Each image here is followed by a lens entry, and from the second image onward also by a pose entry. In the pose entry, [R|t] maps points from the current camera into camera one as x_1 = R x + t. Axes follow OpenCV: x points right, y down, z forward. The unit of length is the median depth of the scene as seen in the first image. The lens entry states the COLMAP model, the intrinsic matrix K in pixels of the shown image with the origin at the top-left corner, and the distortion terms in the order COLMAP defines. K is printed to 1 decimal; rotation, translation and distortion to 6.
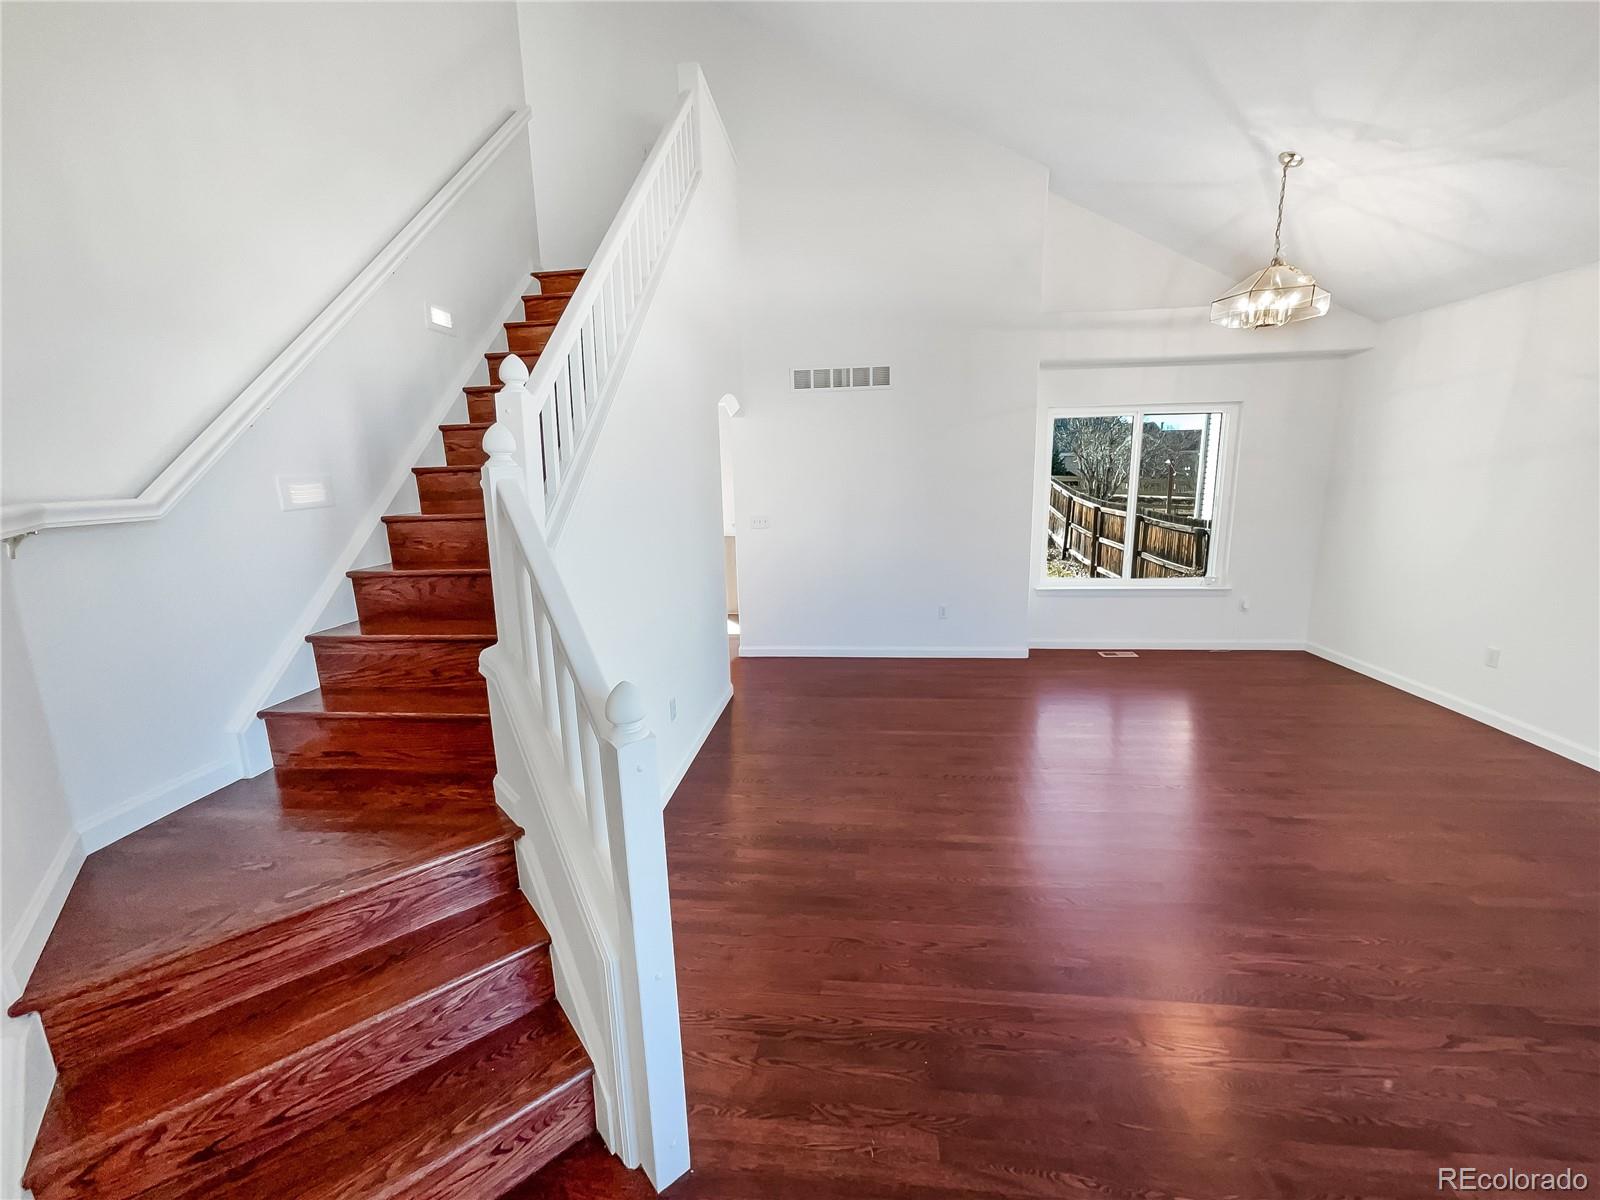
lens RADIAL K [[653.5, 0, 797.9], [0, 653.5, 599.9], [0, 0, 1]] dist [-0.003627, -0.000060]
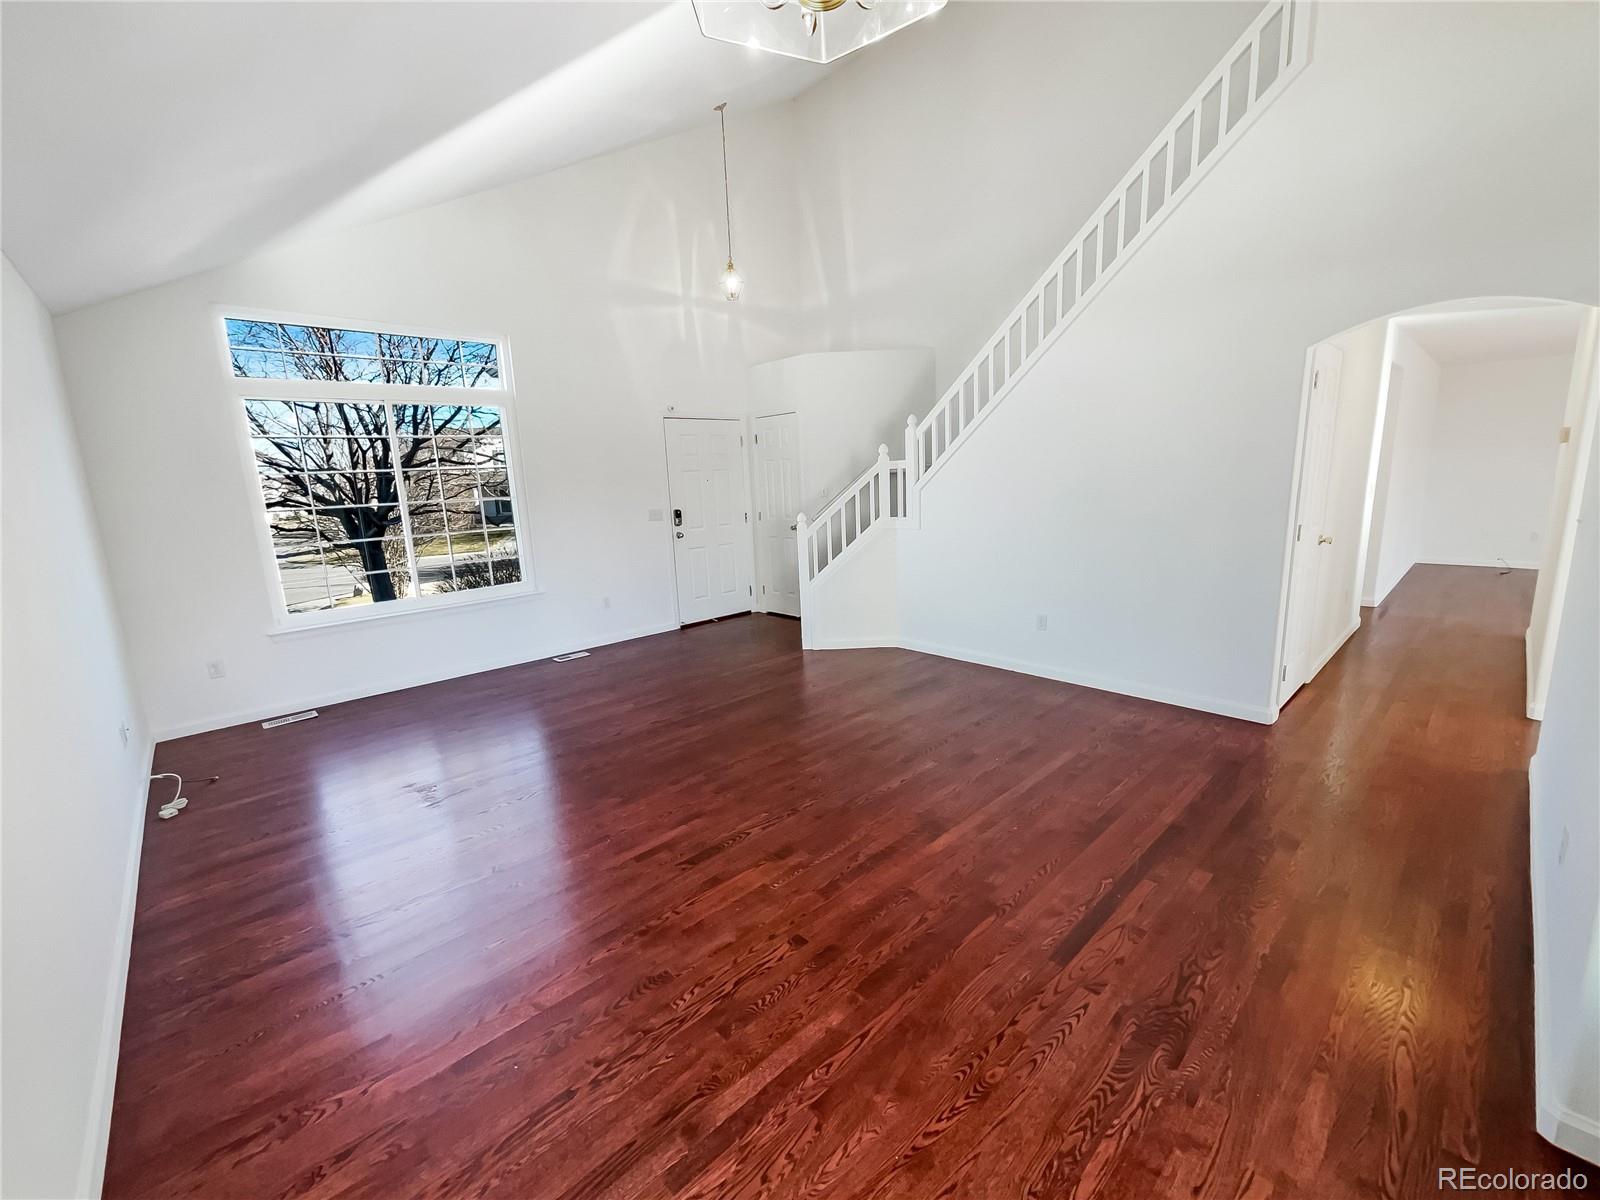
lens RADIAL K [[653.5, 0, 797.9], [0, 653.5, 599.9], [0, 0, 1]] dist [-0.003627, -0.000060]
pose [[-0.659486, 0.189556, -0.727425, 0.736919], [-0.091108, 0.940395, 0.327652, -0.181896], [0.746176, 0.282356, -0.602907, 0.919776]]
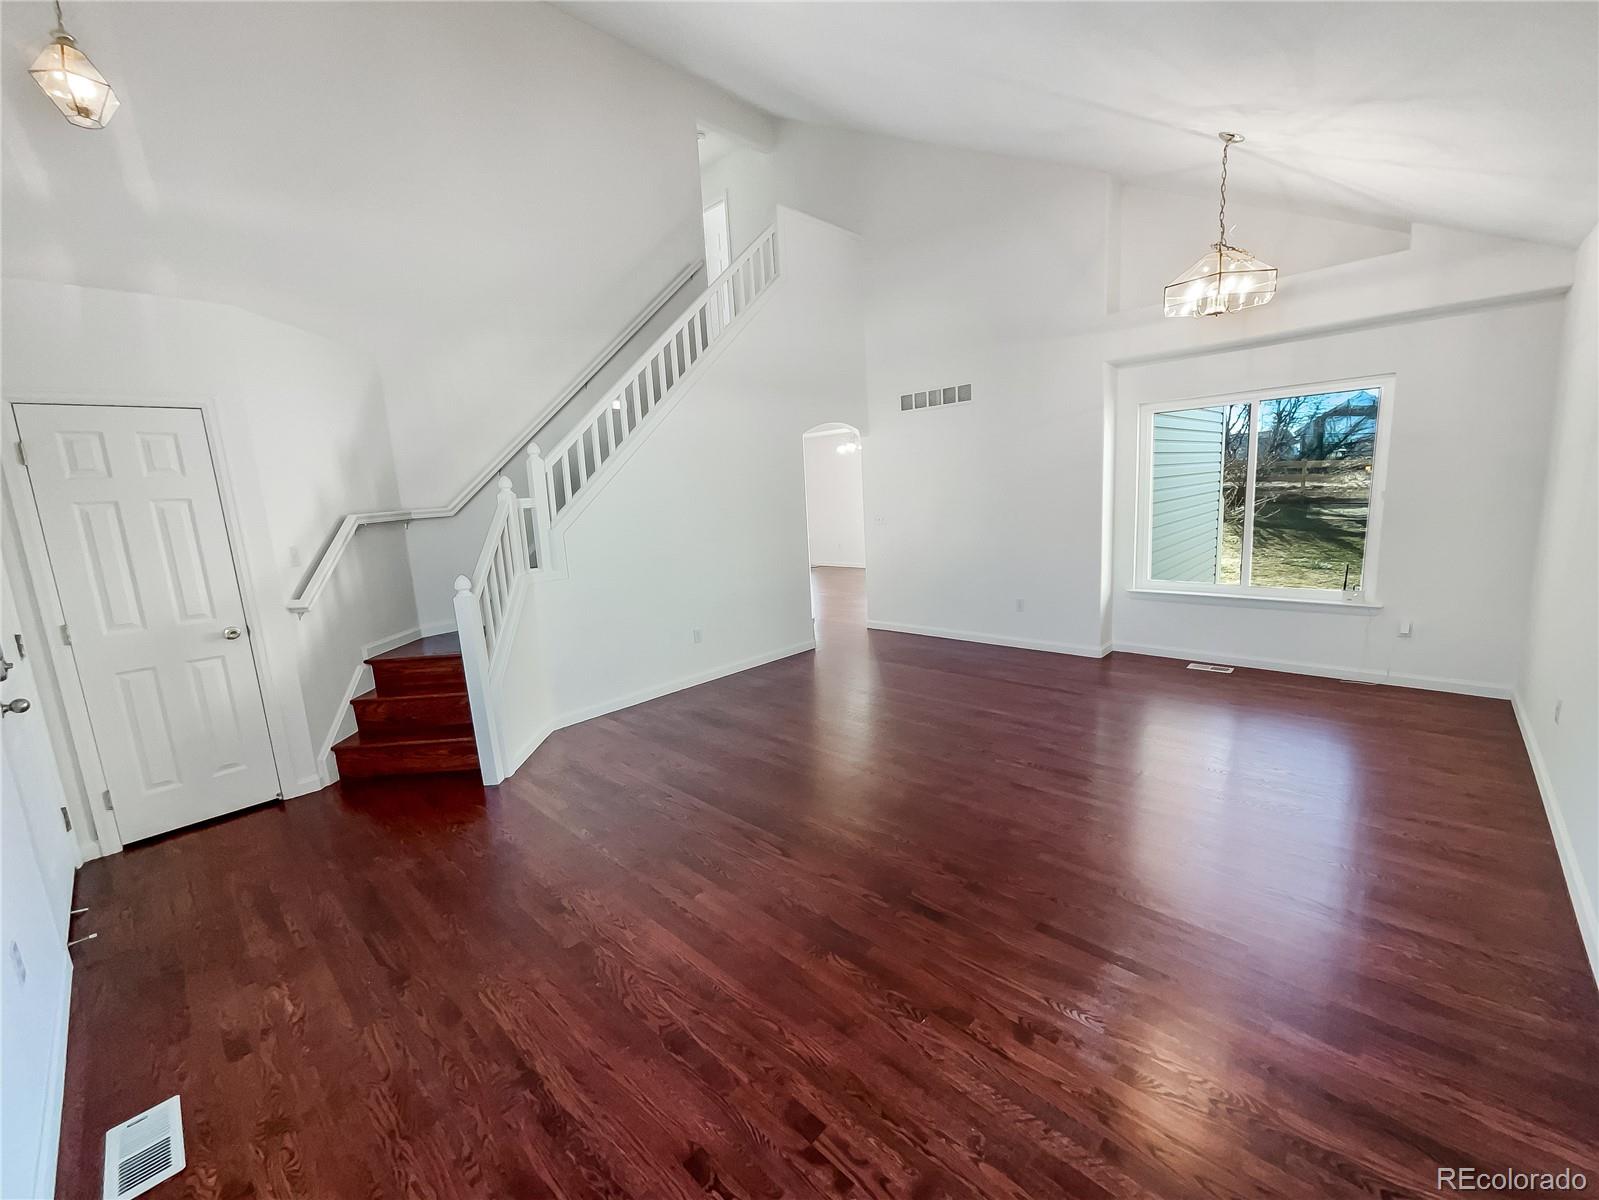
lens RADIAL K [[653.1, 0, 797.4], [0, 653.1, 599.9], [0, 0, 1]] dist [-0.003627, -0.000060]
pose [[0.789797, 0.080677, -0.608039, 0.617909], [-0.079929, 0.996396, 0.028385, 0.009576], [0.608138, 0.026182, 0.793400, -0.075899]]
